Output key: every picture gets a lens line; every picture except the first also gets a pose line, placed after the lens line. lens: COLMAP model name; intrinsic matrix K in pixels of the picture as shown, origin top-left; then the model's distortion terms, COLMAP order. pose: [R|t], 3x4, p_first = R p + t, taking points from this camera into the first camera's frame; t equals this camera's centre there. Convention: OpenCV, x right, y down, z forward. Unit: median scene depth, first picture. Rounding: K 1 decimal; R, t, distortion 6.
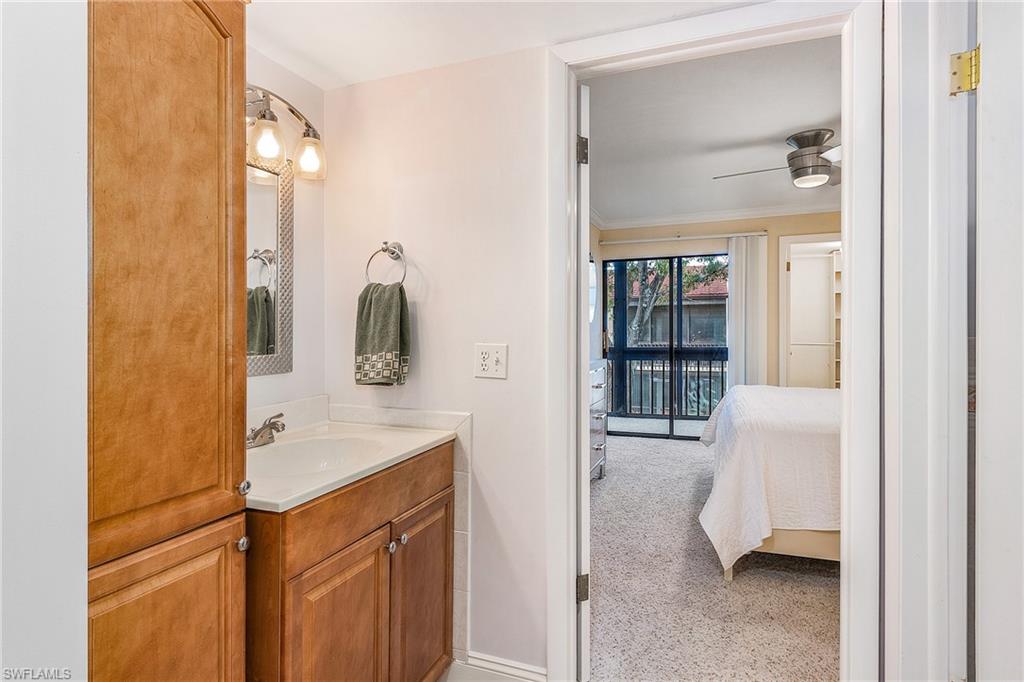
lens RADIAL K [[557.2, 0, 510.2], [0, 557.2, 335.9], [0, 0, 1]] dist [-0.000206, 0.000068]
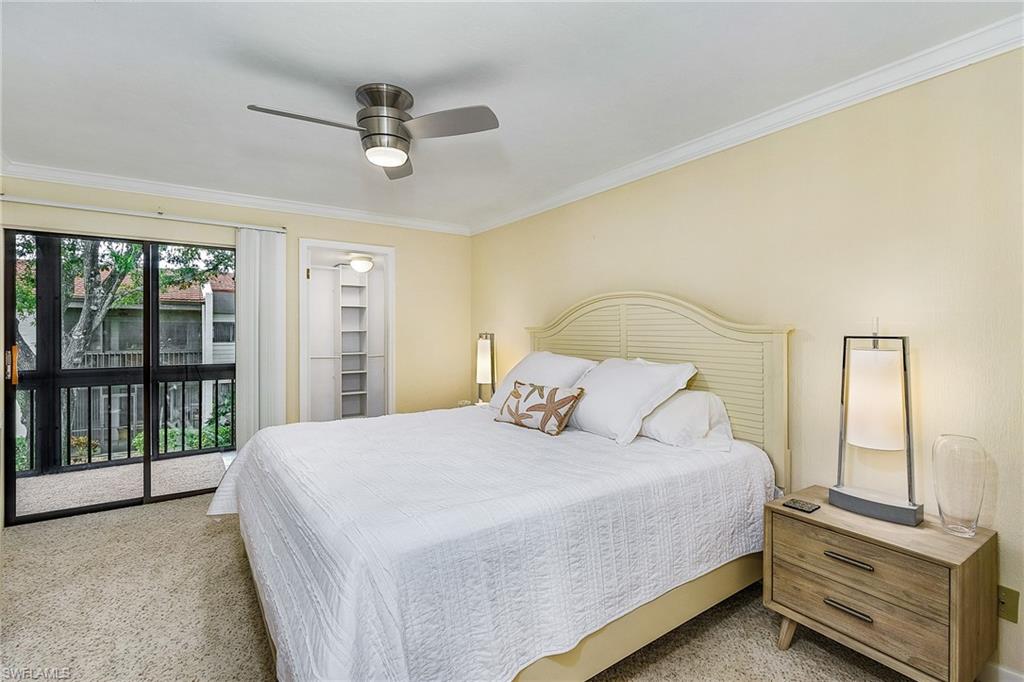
lens RADIAL K [[467.3, 0, 512.4], [0, 467.3, 340.3], [0, 0, 1]] dist [-0.003739, -0.000751]
pose [[0.564956, -0.002708, 0.825116, 0.038646], [0.003163, 0.999994, 0.001116, -0.009390], [-0.825115, 0.001980, 0.564962, 0.167044]]
